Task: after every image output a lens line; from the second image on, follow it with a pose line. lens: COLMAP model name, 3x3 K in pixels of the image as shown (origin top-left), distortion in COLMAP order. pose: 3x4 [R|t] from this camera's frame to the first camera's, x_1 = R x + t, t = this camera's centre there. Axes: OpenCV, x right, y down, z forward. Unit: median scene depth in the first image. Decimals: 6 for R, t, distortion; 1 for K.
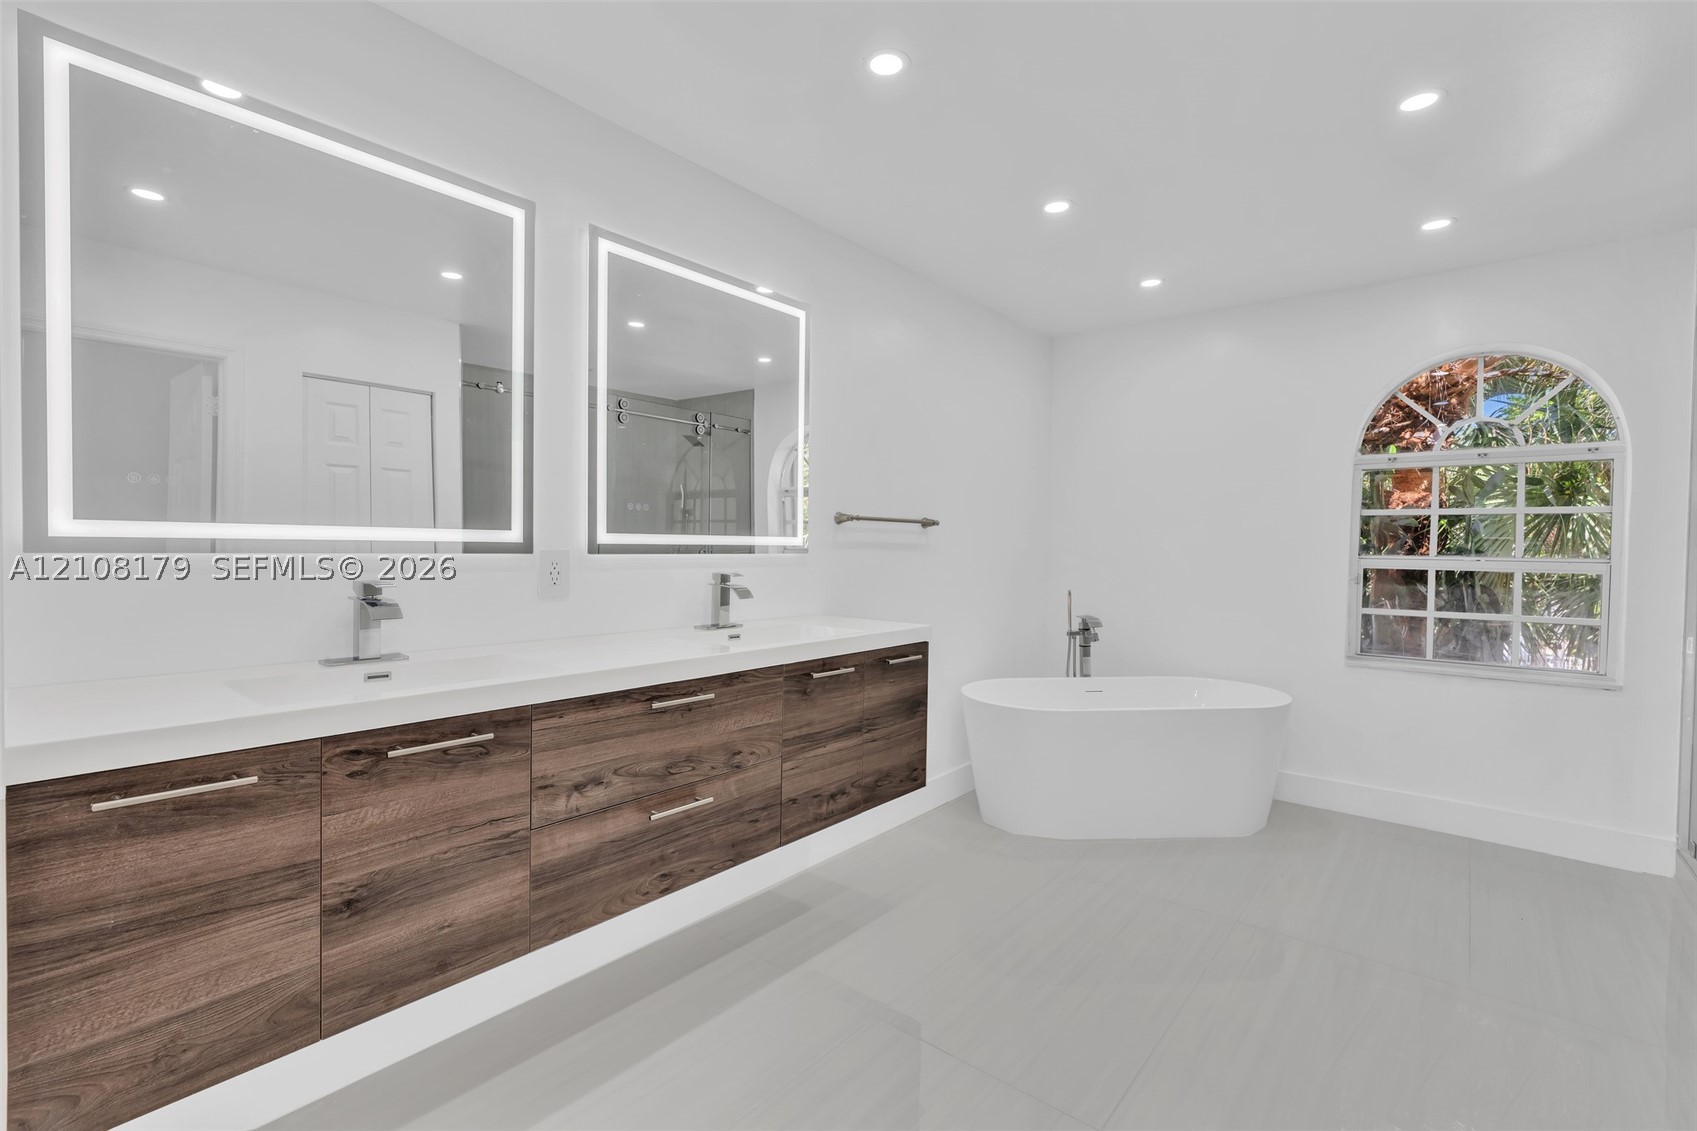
lens RADIAL K [[772.5, 0, 846.6], [0, 772.5, 557.5], [0, 0, 1]] dist [-0.003920, 0.000464]
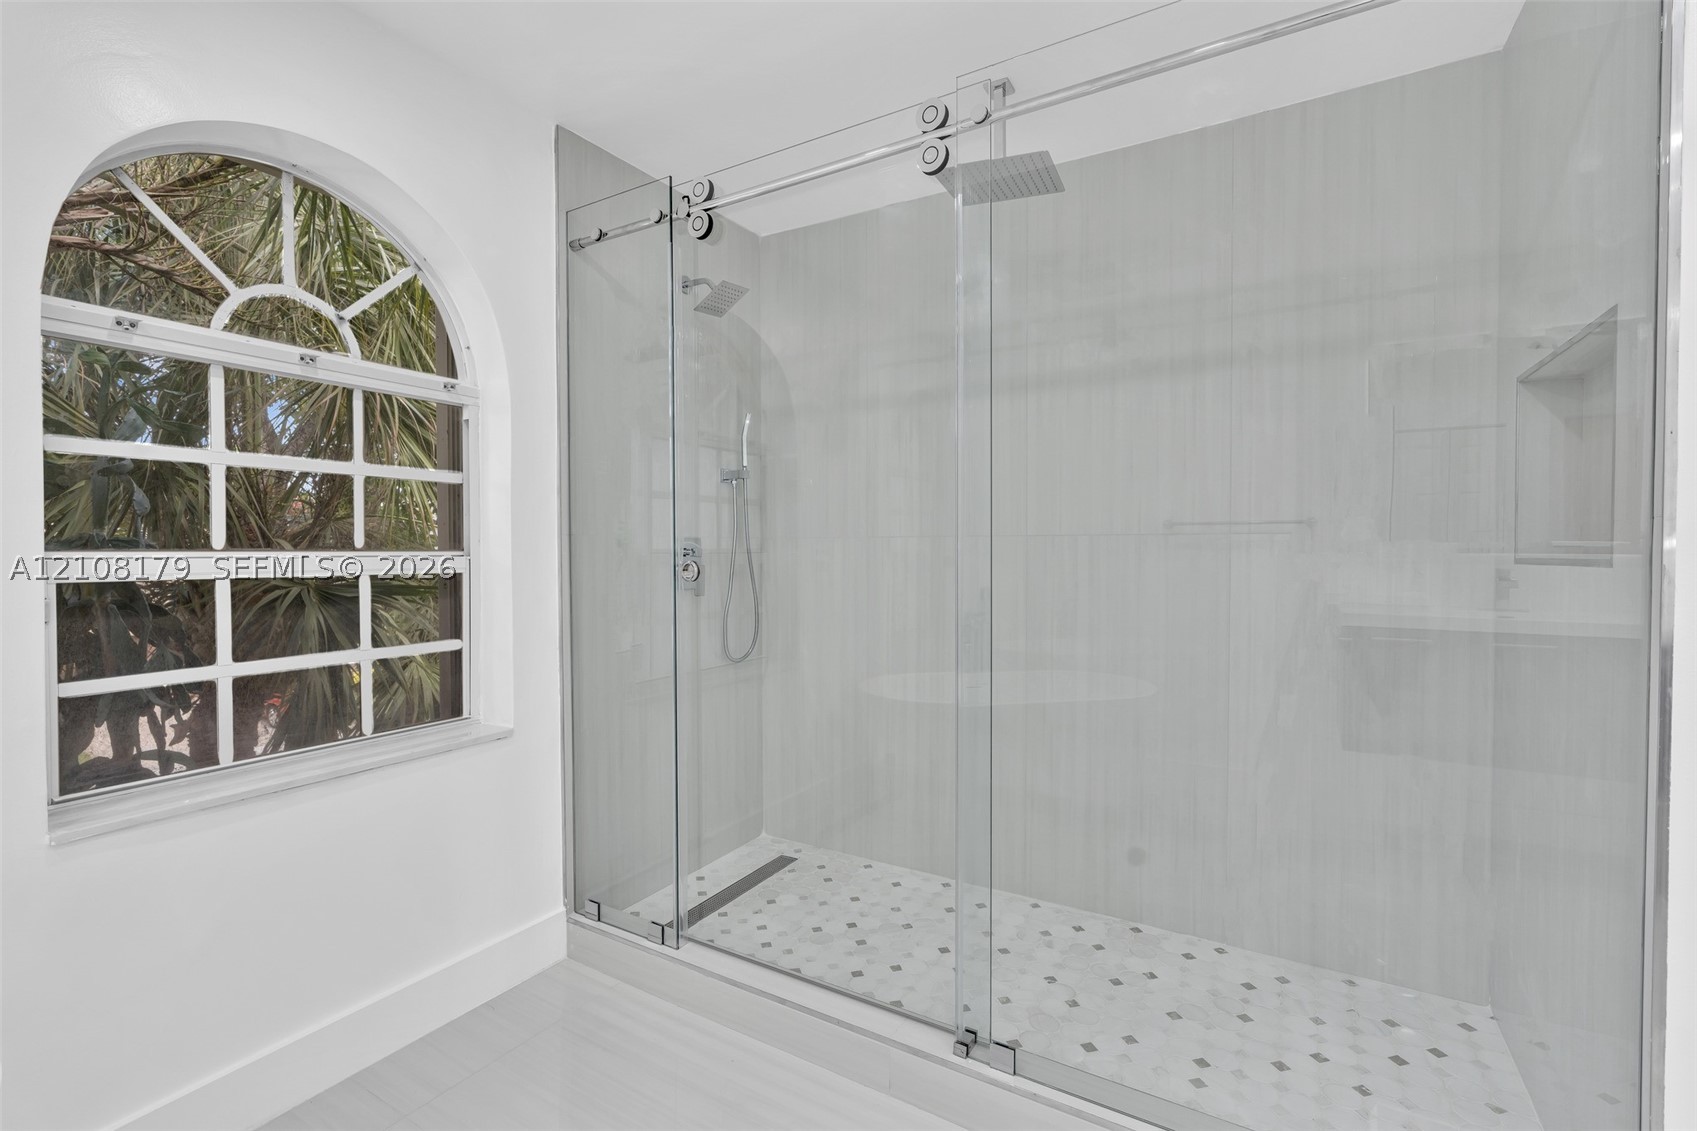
lens RADIAL K [[772.5, 0, 844.2], [0, 772.5, 559.0], [0, 0, 1]] dist [-0.003920, 0.000464]
pose [[-0.144290, -0.019080, 0.989352, 0.230083], [0.021553, 0.999516, 0.022419, 0.000860], [-0.989301, 0.024558, -0.143809, 0.684367]]
